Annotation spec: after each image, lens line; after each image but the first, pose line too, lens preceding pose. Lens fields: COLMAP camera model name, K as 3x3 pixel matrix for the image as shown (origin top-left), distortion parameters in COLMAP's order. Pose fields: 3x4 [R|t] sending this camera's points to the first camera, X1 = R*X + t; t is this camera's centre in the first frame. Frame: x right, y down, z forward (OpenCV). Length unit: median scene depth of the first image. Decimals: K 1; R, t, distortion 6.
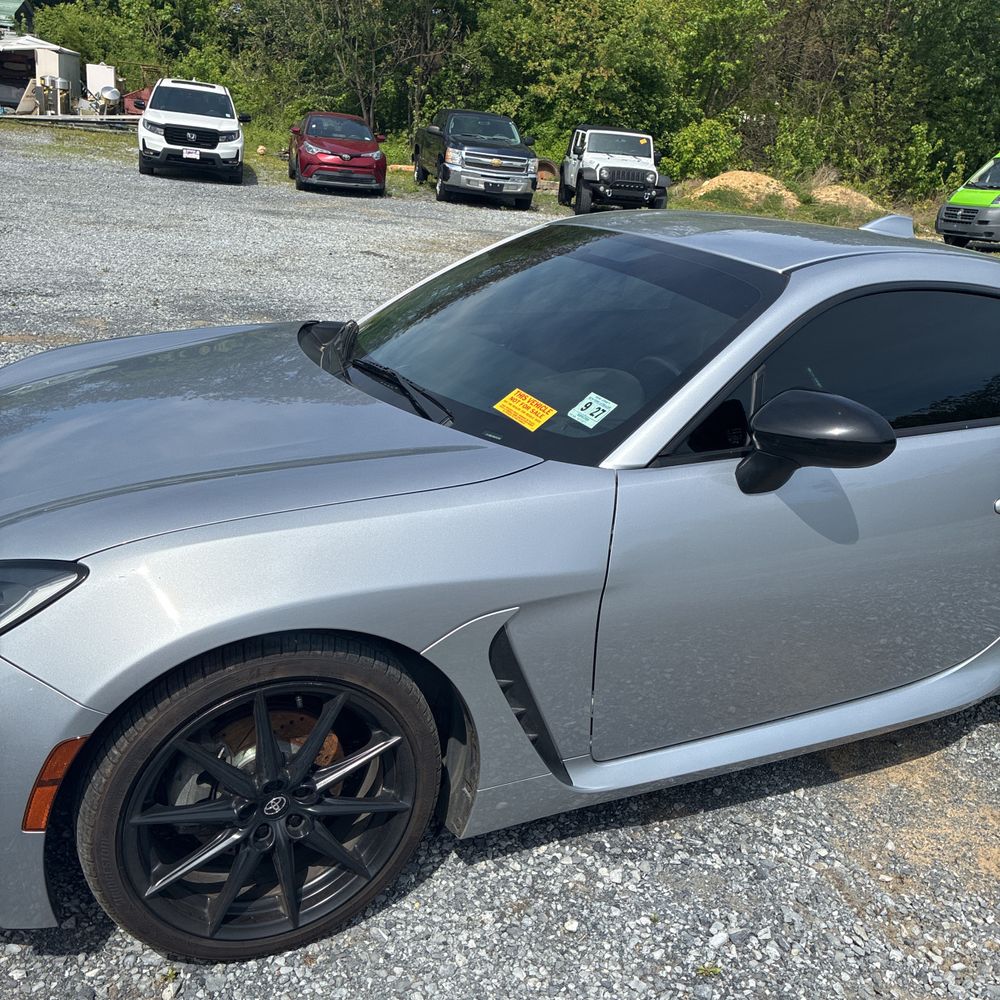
lens RADIAL K [[1032.1, 0, 495.8], [0, 1032.1, 501.5], [0, 0, 1]] dist [0.002829, 0.035357]
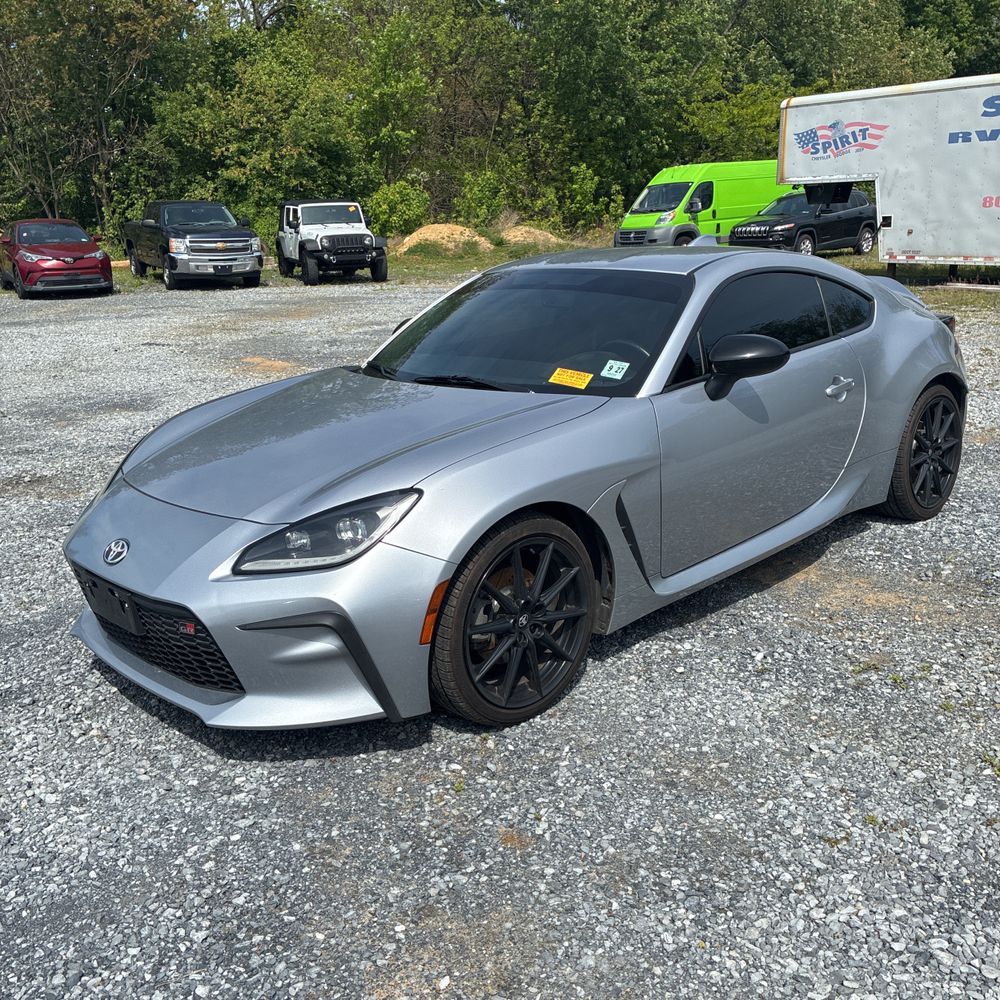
lens RADIAL K [[1032.2, 0, 505.0], [0, 1032.2, 502.8], [0, 0, 1]] dist [-0.000509, 0.034622]
pose [[0.942588, -0.200734, 0.266898, -0.058568], [0.215162, 0.976241, -0.025646, 0.013072], [-0.255409, 0.081600, 0.963383, -0.055400]]
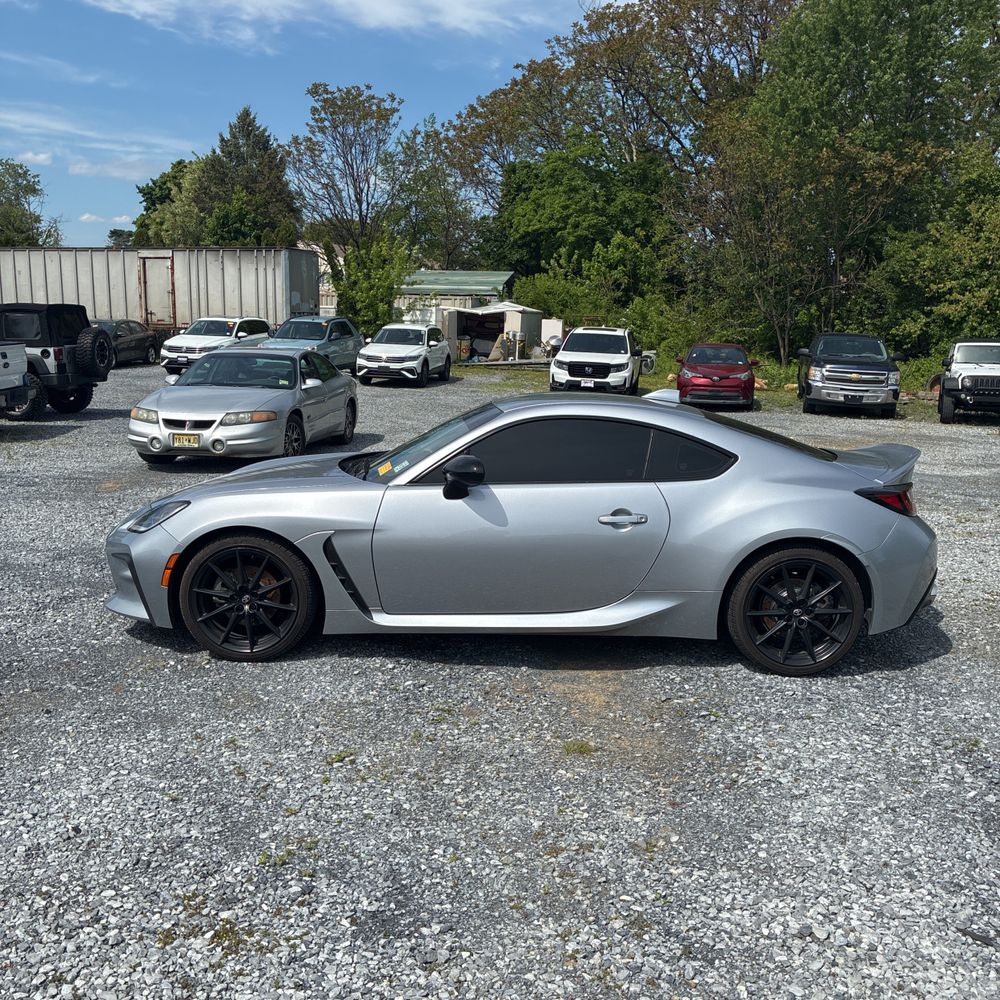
lens RADIAL K [[1022.9, 0, 478.7], [0, 1022.9, 527.3], [0, 0, 1]] dist [0.108837, -0.289917]
pose [[0.891907, 0.018546, -0.451839, 0.138930], [-0.101776, 0.981757, -0.160605, 0.043138], [0.440617, 0.189231, 0.877524, -0.102540]]
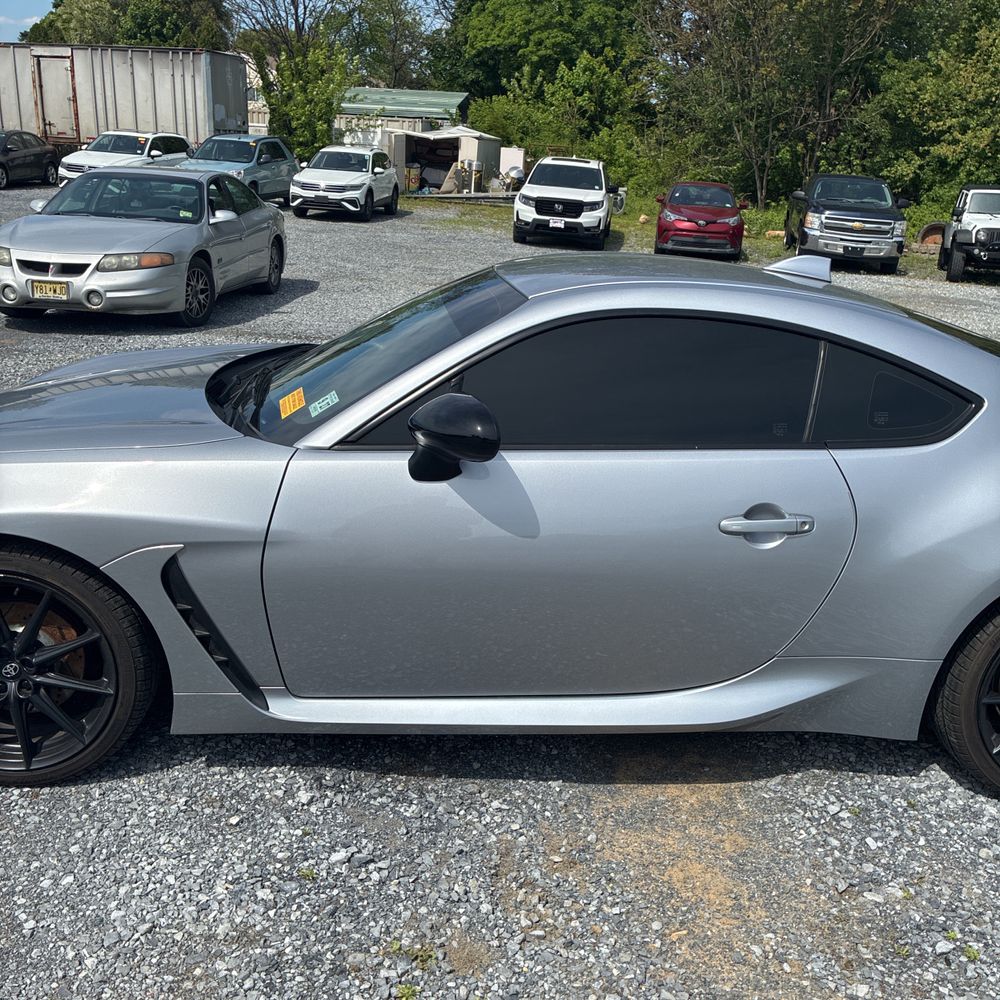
lens RADIAL K [[1032.1, 0, 495.8], [0, 1032.1, 501.5], [0, 0, 1]] dist [0.002829, 0.035357]
pose [[0.920652, 0.085405, -0.380927, 0.077947], [-0.109067, 0.993192, -0.040926, 0.005395], [0.374839, 0.079225, 0.923699, -0.003368]]
